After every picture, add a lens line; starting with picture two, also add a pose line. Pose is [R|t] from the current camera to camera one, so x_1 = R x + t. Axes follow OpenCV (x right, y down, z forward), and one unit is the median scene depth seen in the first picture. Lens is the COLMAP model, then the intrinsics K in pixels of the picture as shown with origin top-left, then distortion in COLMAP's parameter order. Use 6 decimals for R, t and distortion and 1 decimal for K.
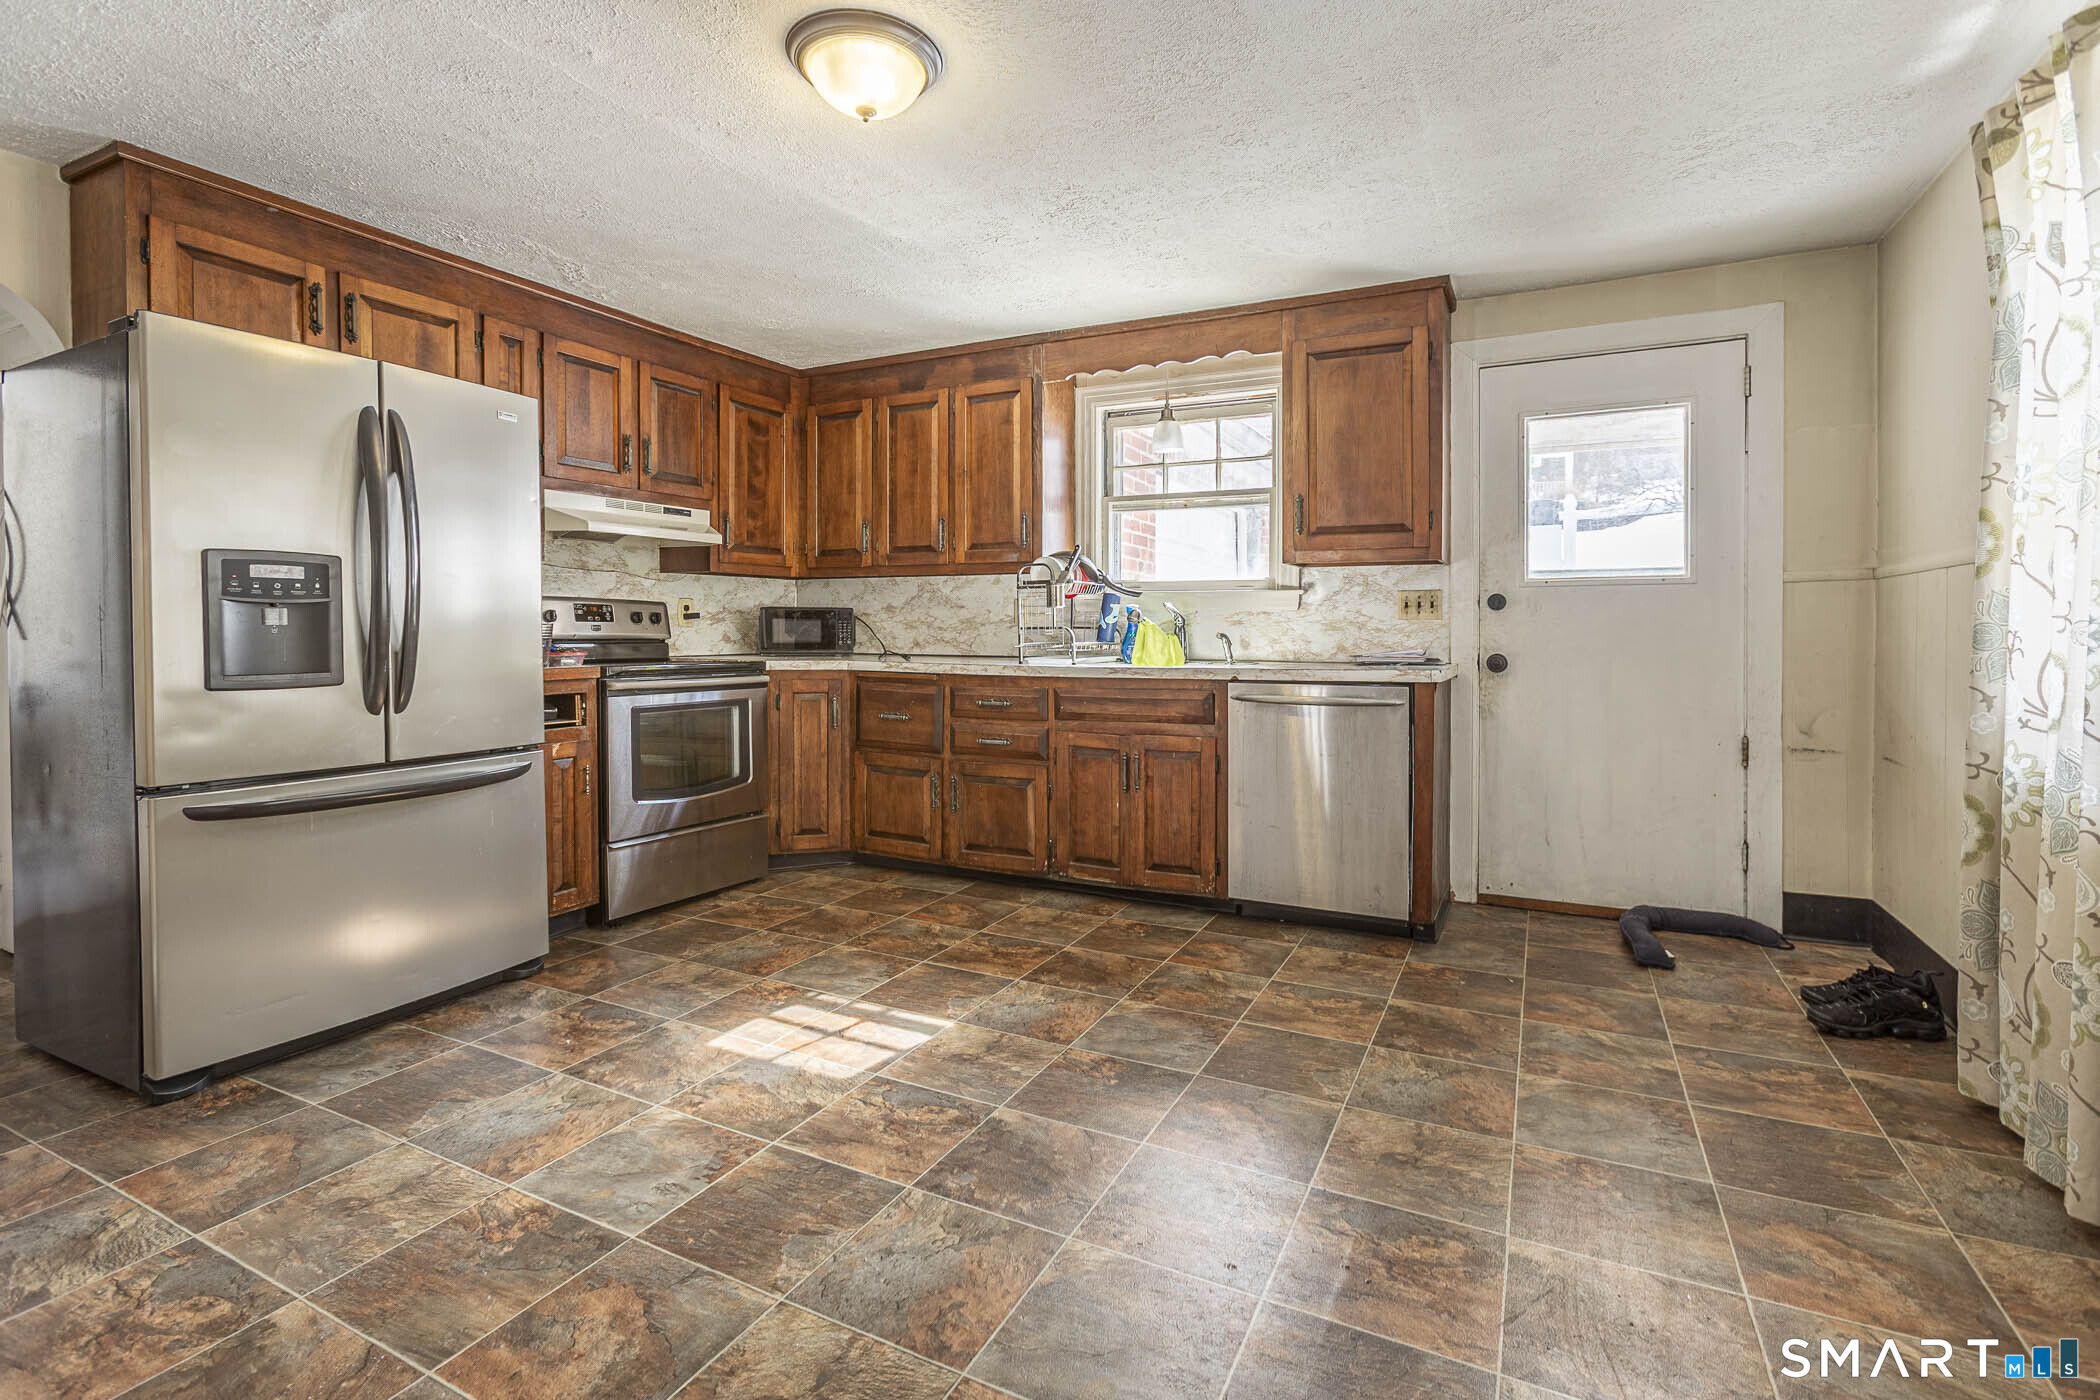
lens RADIAL K [[981.0, 0, 1023.4], [0, 981.0, 640.6], [0, 0, 1]] dist [-0.008920, 0.006087]
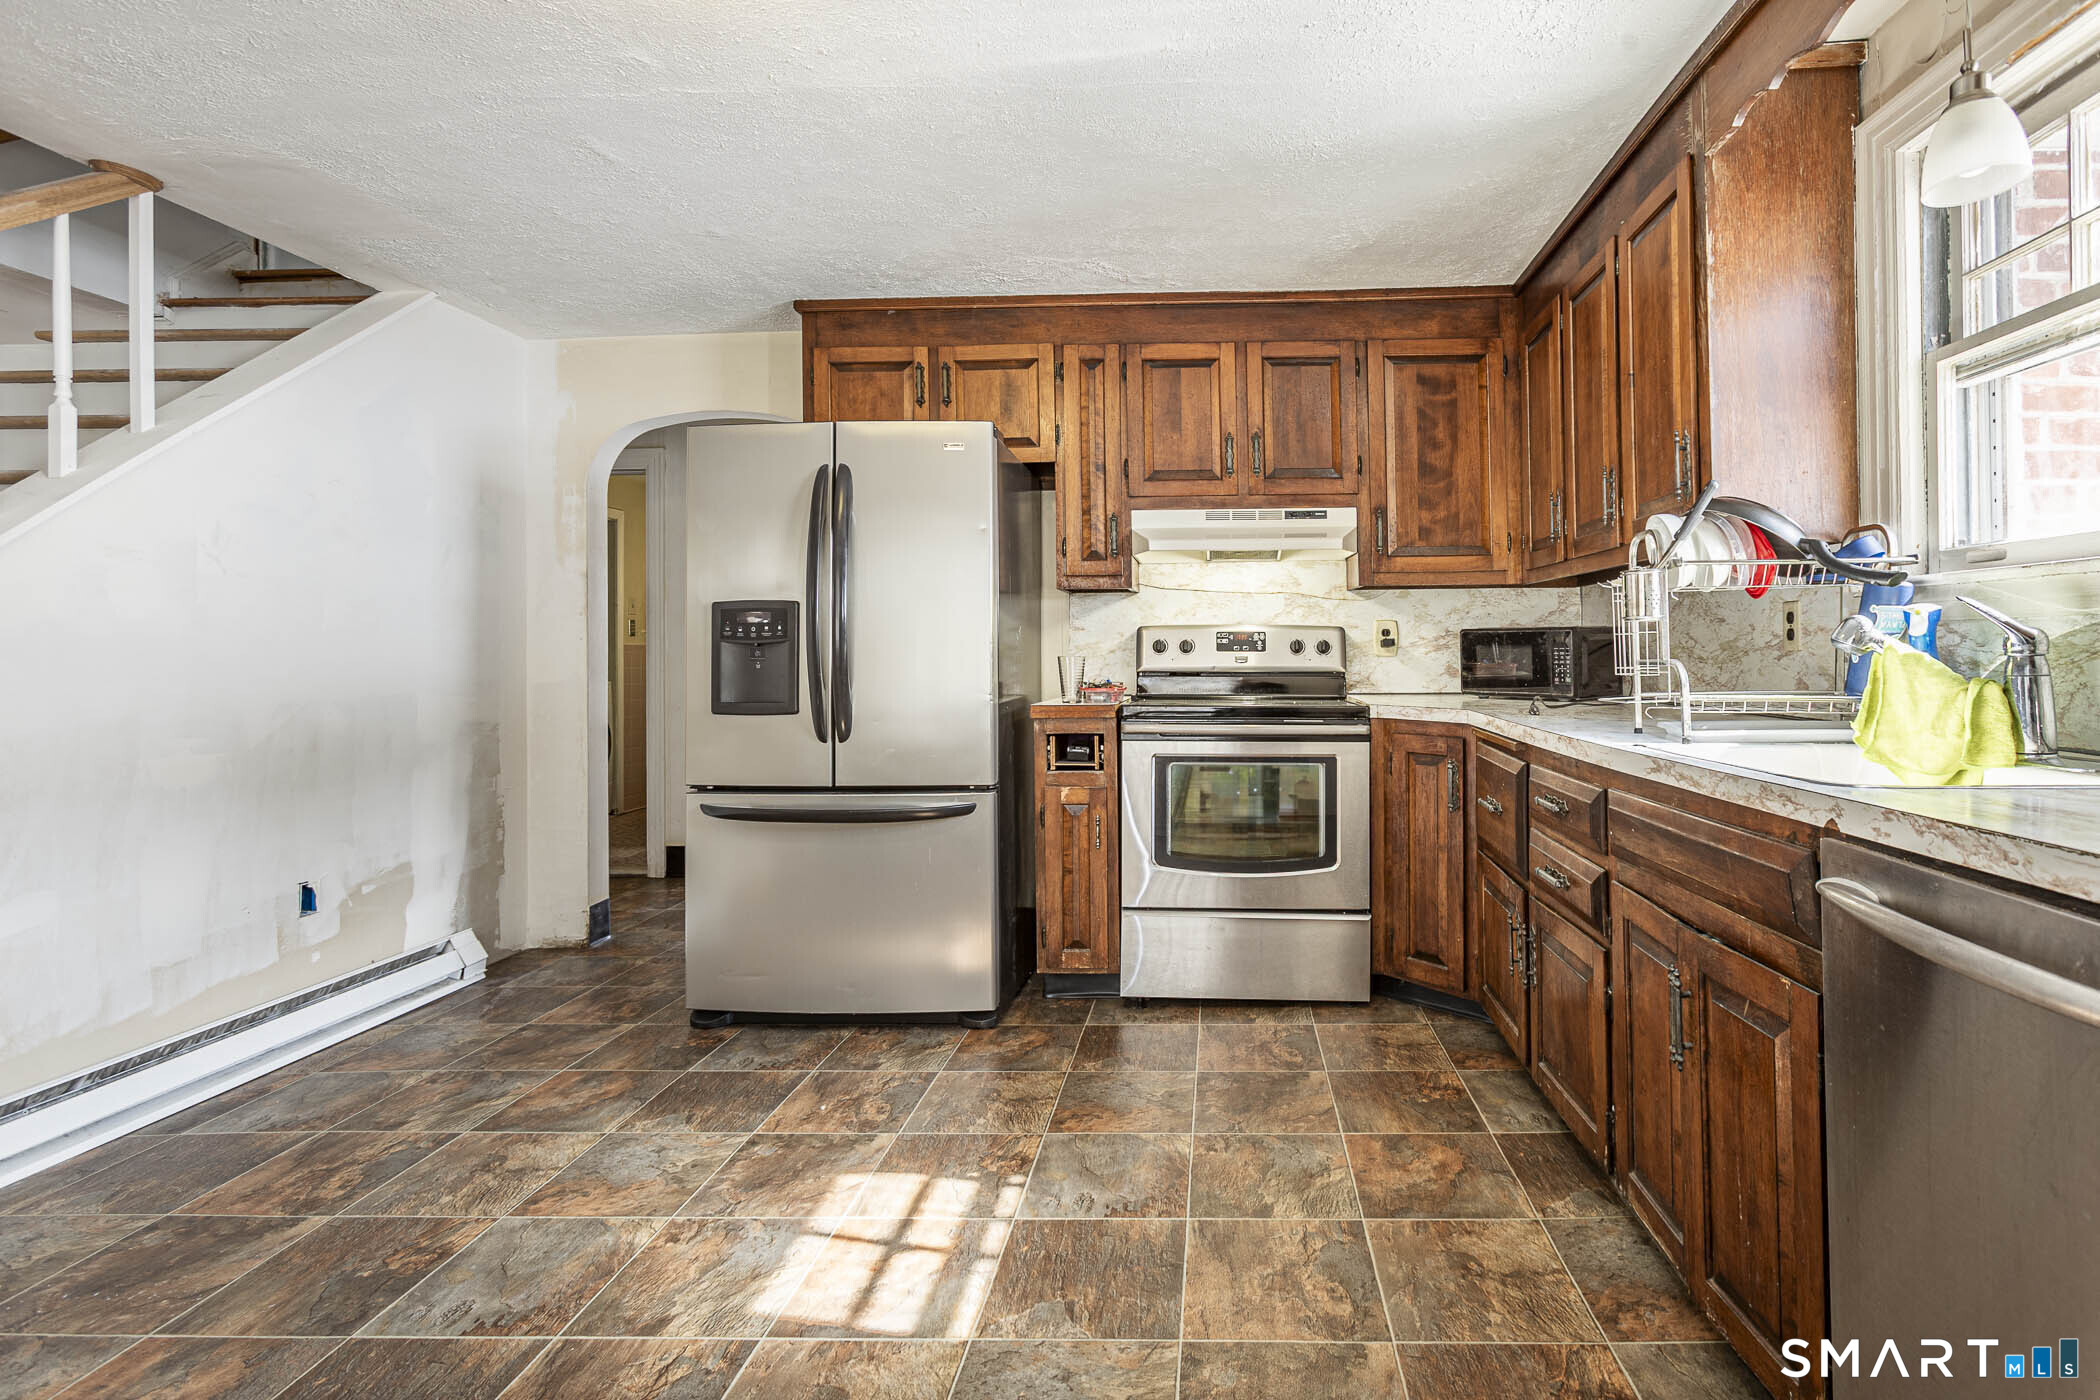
lens RADIAL K [[981.0, 0, 1209.2], [0, 981.0, 675.9], [0, 0, 1]] dist [-0.008920, 0.006087]
pose [[0.451639, 0.015592, -0.892064, 0.409811], [-0.002271, 0.999864, 0.016326, -0.015184], [0.892198, -0.005347, 0.451614, 0.694112]]
